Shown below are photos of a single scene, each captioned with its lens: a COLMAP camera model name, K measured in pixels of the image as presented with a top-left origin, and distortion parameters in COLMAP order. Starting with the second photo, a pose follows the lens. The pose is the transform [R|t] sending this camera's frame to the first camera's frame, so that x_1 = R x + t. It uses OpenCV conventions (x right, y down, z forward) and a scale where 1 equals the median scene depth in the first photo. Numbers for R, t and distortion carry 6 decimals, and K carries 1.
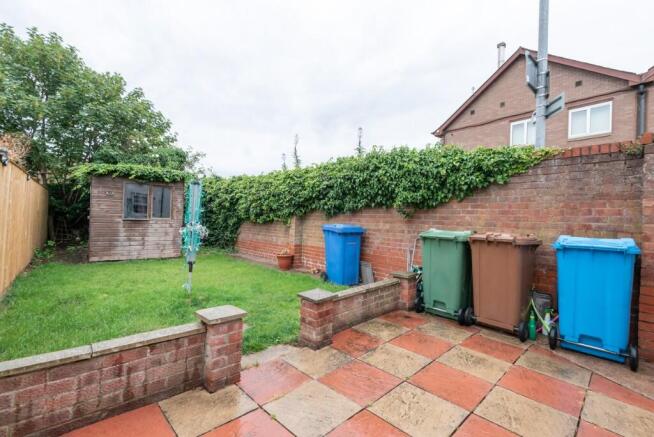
lens RADIAL K [[298.2, 0, 321.9], [0, 298.2, 217.9], [0, 0, 1]] dist [0.026348, -0.012293]
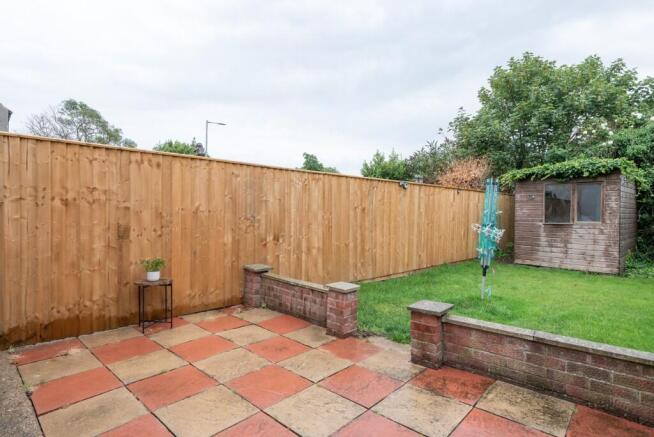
lens RADIAL K [[343.7, 0, 321.7], [0, 343.7, 222.2], [0, 0, 1]] dist [0.018561, -0.014952]
pose [[0.036651, -0.002666, -0.999325, 0.405490], [-0.005396, 0.999981, -0.002865, 0.008160], [0.999314, 0.005497, 0.036635, 0.273565]]
